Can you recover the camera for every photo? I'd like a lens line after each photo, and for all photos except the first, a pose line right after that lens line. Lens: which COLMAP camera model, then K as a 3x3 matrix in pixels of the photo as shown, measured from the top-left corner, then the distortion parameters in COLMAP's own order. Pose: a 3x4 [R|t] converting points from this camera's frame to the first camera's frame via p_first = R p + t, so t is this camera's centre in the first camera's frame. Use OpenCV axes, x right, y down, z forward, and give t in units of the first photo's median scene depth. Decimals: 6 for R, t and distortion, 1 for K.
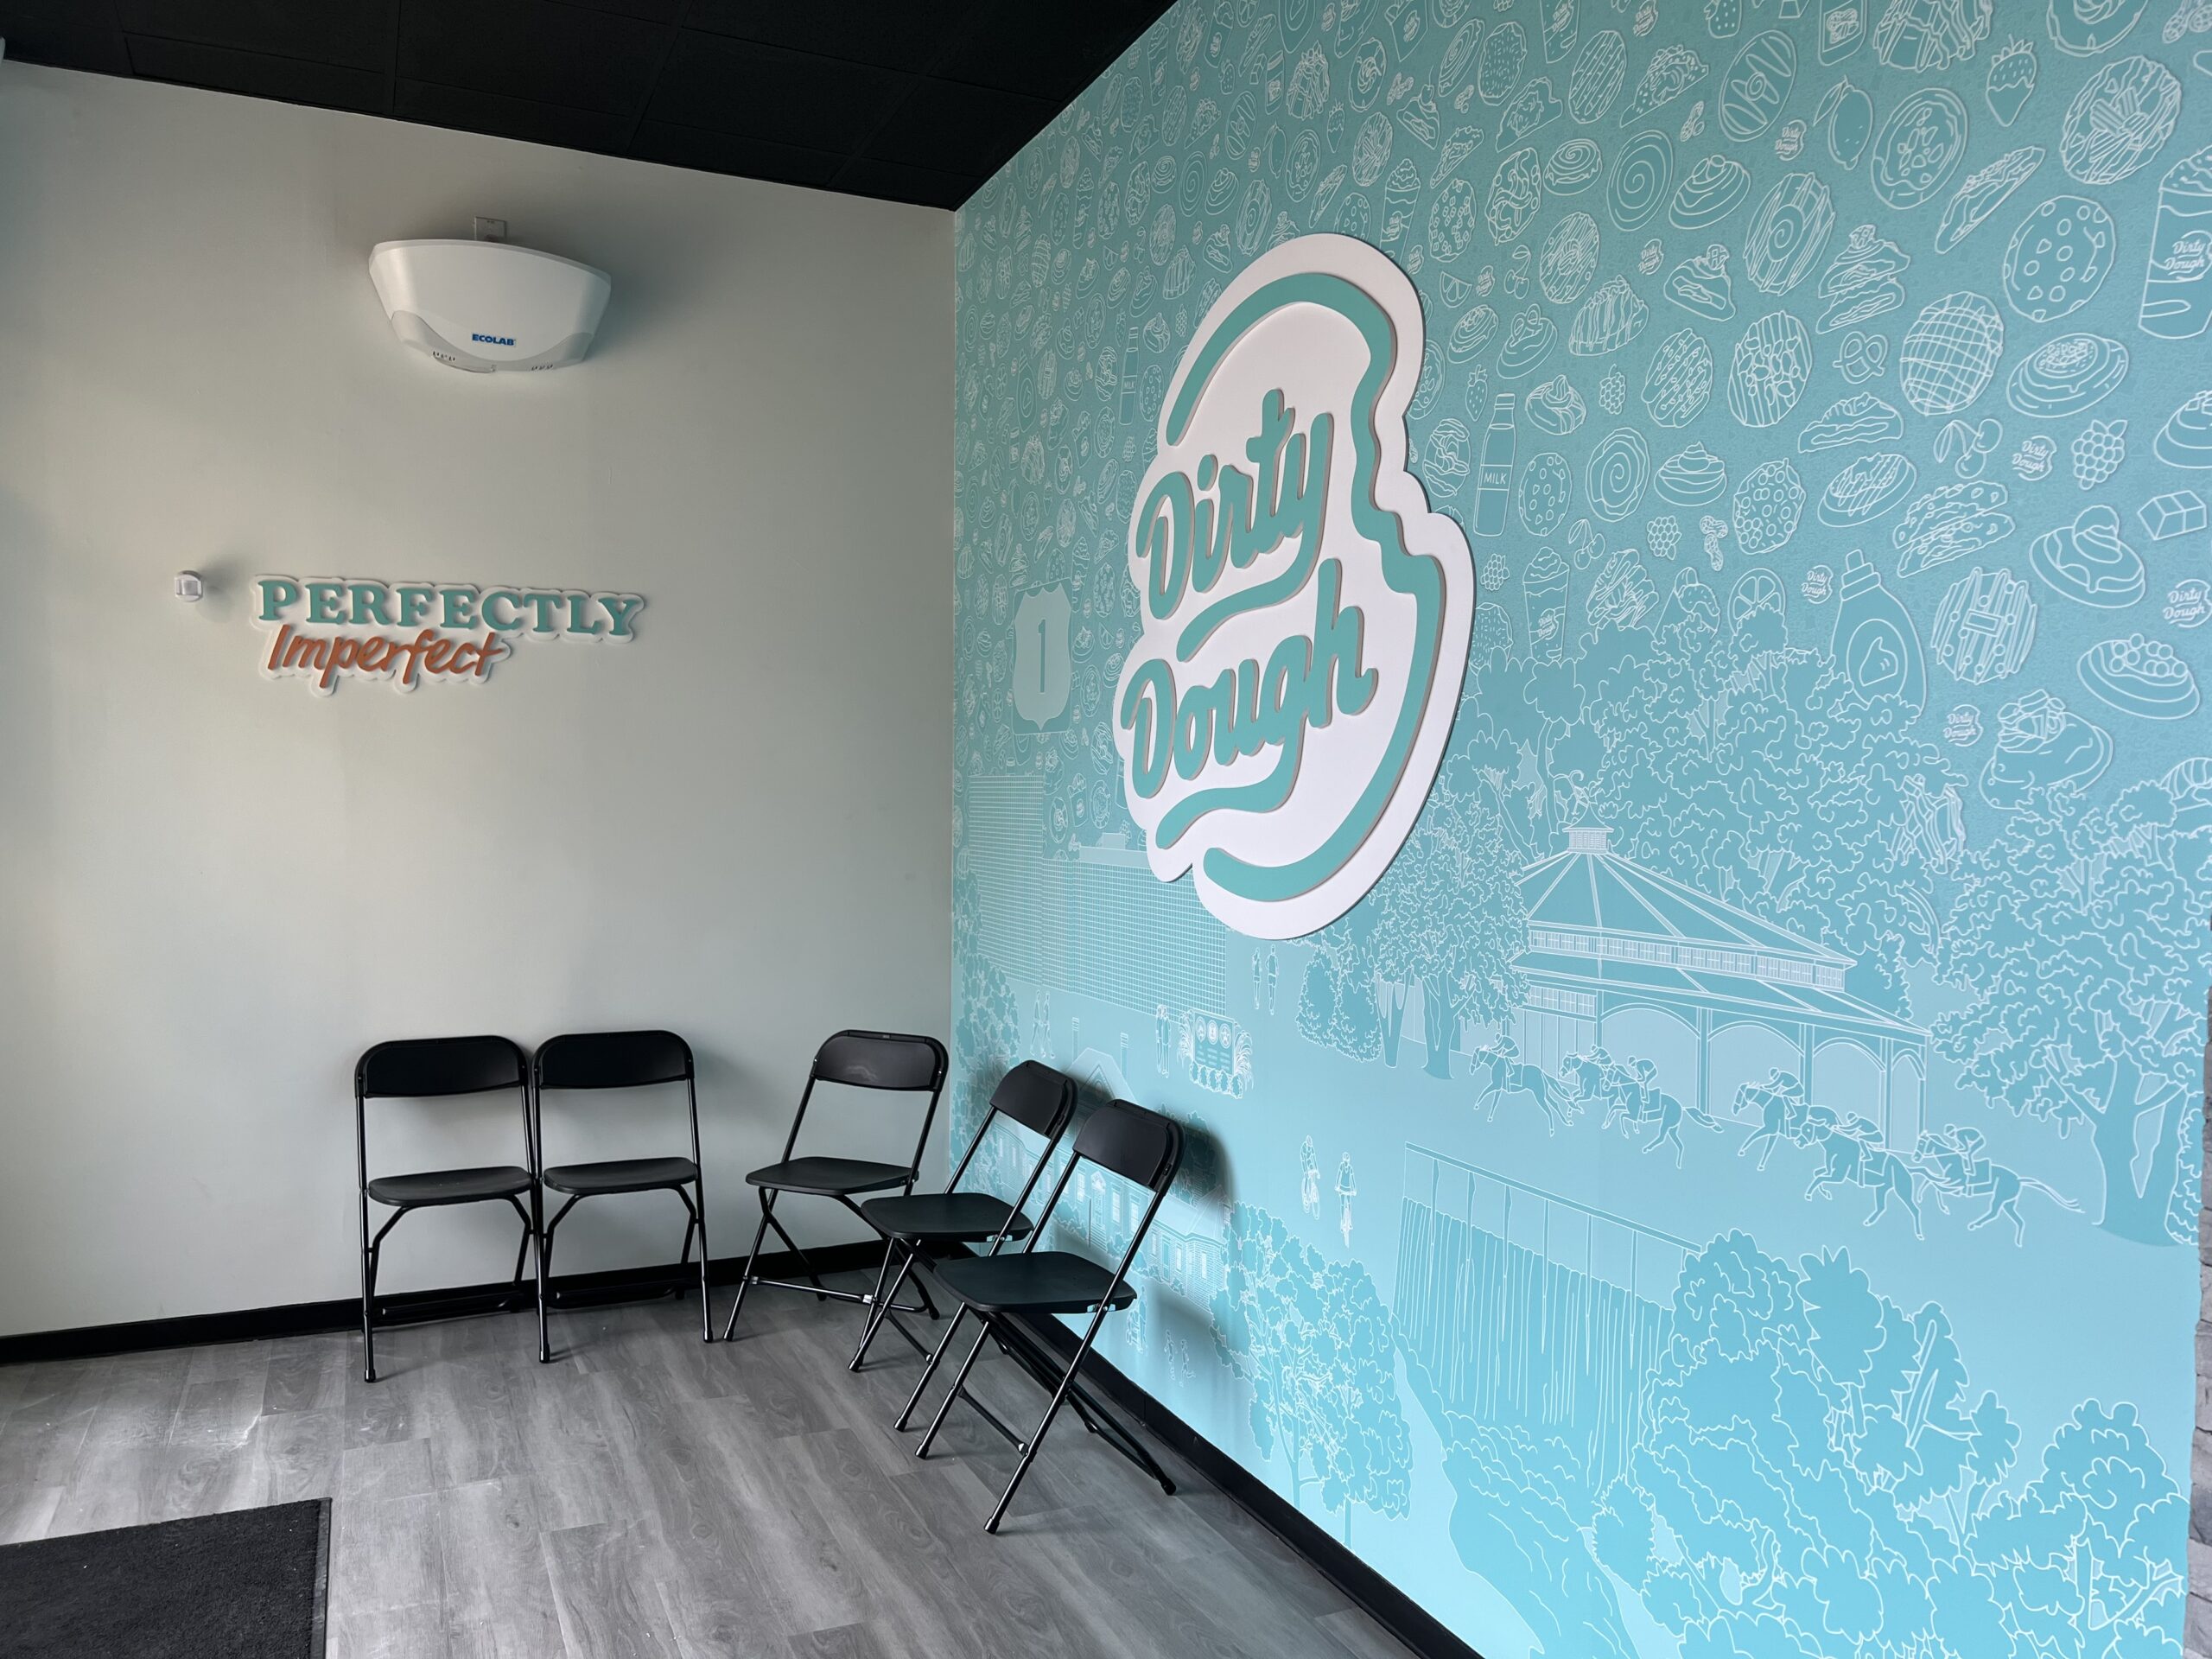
lens RADIAL K [[1673.1, 0, 1121.5], [0, 1673.1, 841.4], [0, 0, 1]] dist [0.049730, -0.053078]
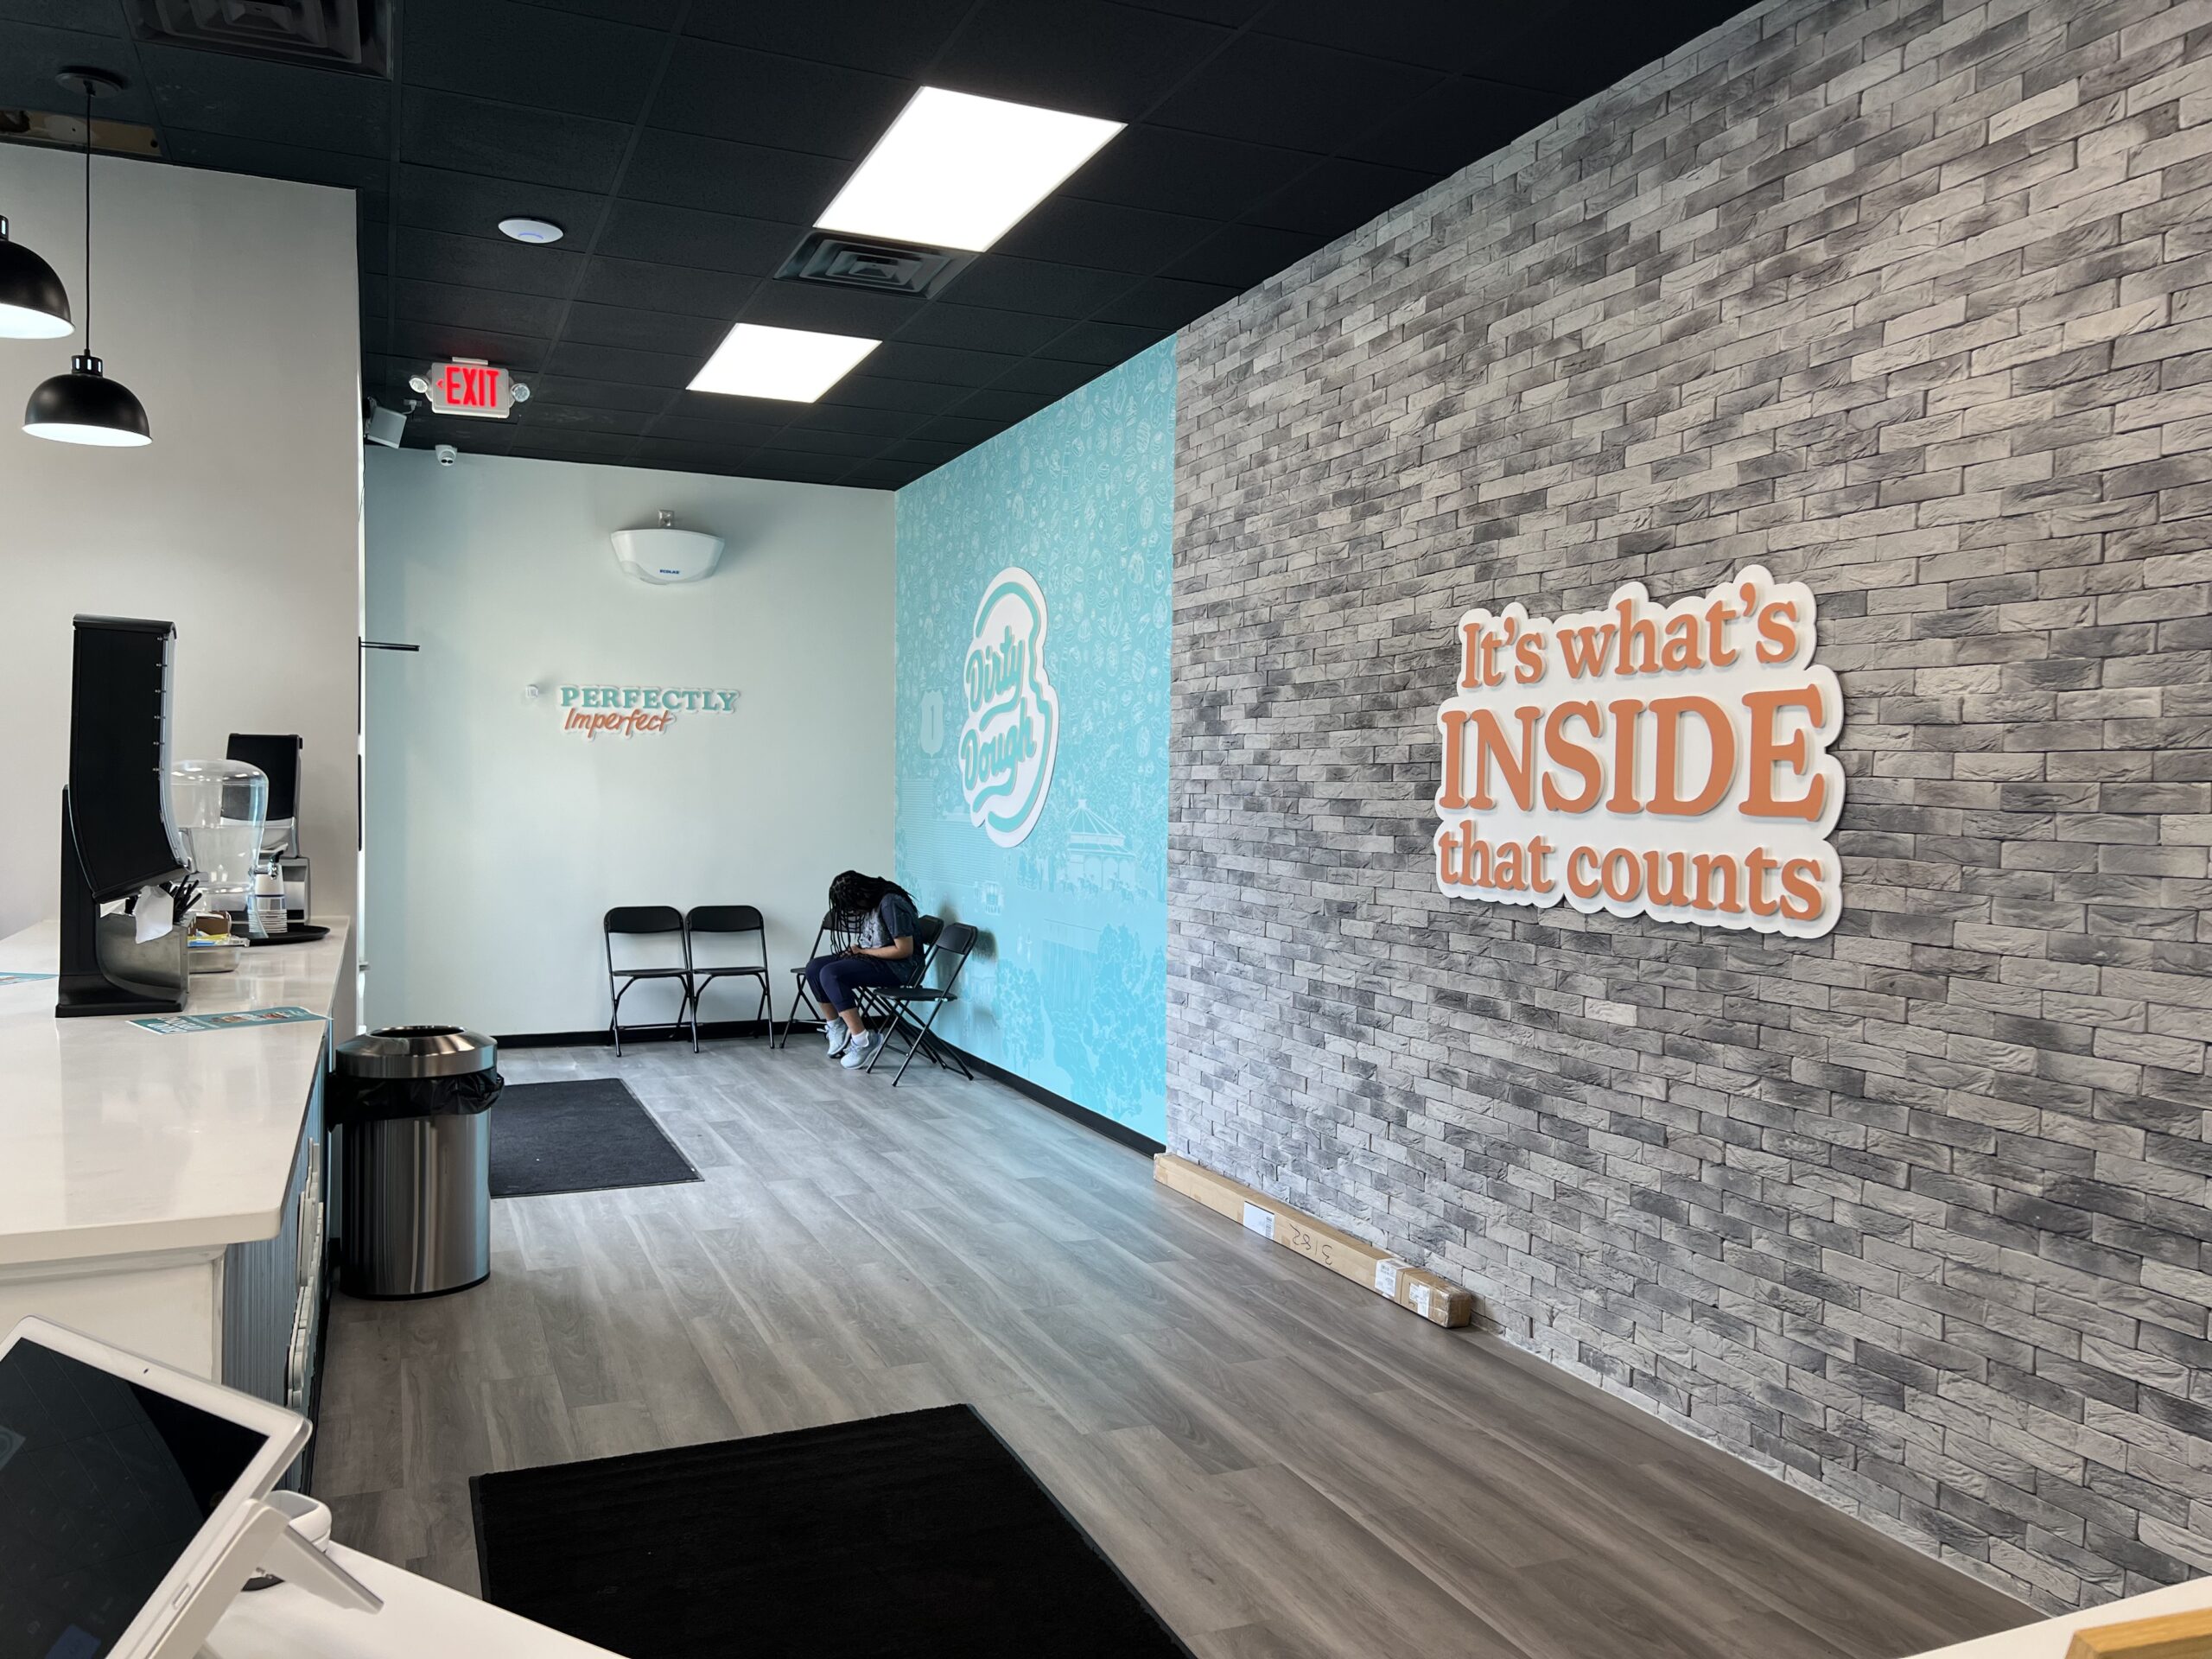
lens RADIAL K [[1673.1, 0, 1121.5], [0, 1673.1, 841.4], [0, 0, 1]] dist [0.049730, -0.053078]
pose [[0.999988, 0.000541, -0.004798, 0.199985], [-0.000535, 0.999999, 0.001253, 0.034469], [0.004799, -0.001251, 0.999988, -1.091634]]
